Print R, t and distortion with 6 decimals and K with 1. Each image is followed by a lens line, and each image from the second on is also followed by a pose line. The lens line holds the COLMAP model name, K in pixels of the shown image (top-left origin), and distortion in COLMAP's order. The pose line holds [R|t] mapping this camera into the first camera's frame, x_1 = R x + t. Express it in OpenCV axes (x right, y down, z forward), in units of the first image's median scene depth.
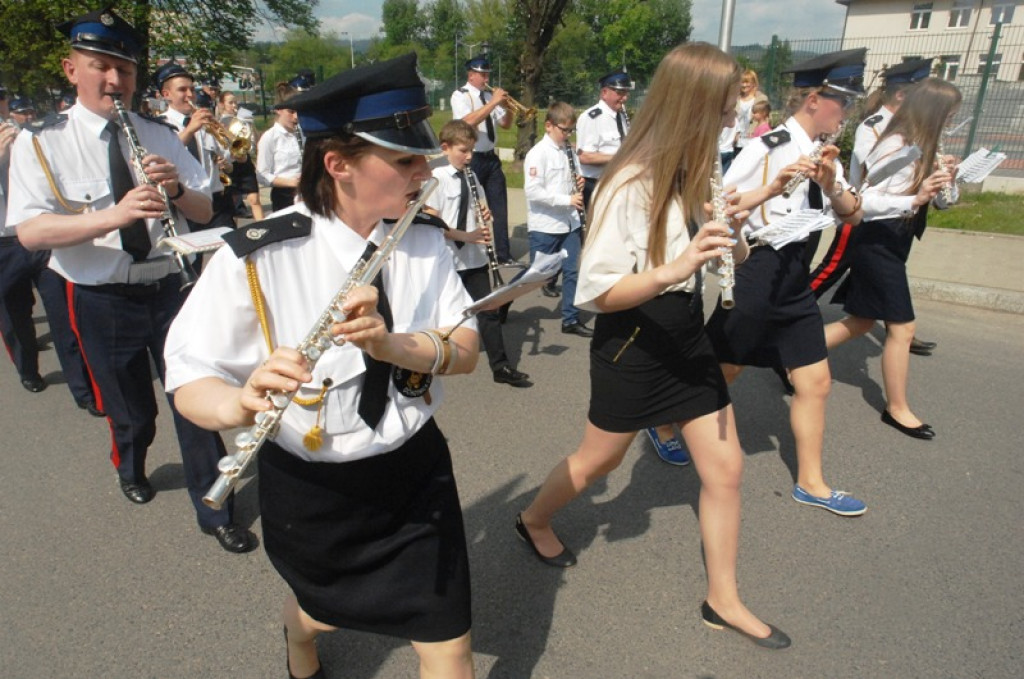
lens RADIAL K [[637.2, 0, 508.2], [0, 637.2, 339.1], [0, 0, 1]] dist [-0.063231, 0.035451]
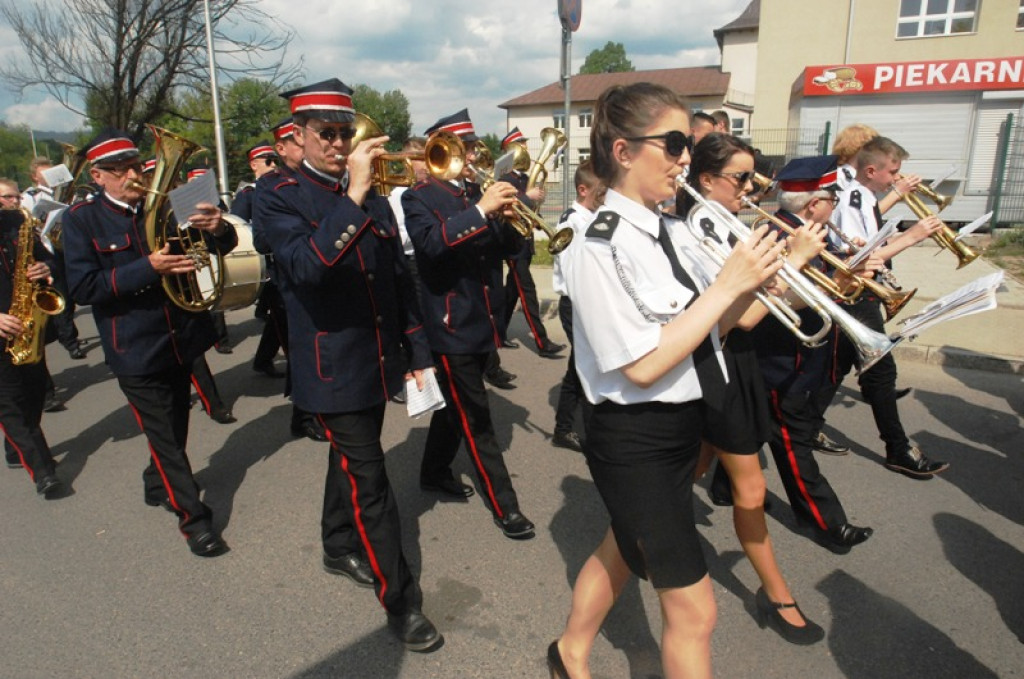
lens RADIAL K [[637.2, 0, 512.9], [0, 637.2, 336.6], [0, 0, 1]] dist [-0.063231, 0.035451]
pose [[0.926886, -0.101820, 0.361269, 0.142719], [0.148689, 0.983365, -0.104332, 0.082356], [-0.344636, 0.150421, 0.926606, -0.215002]]
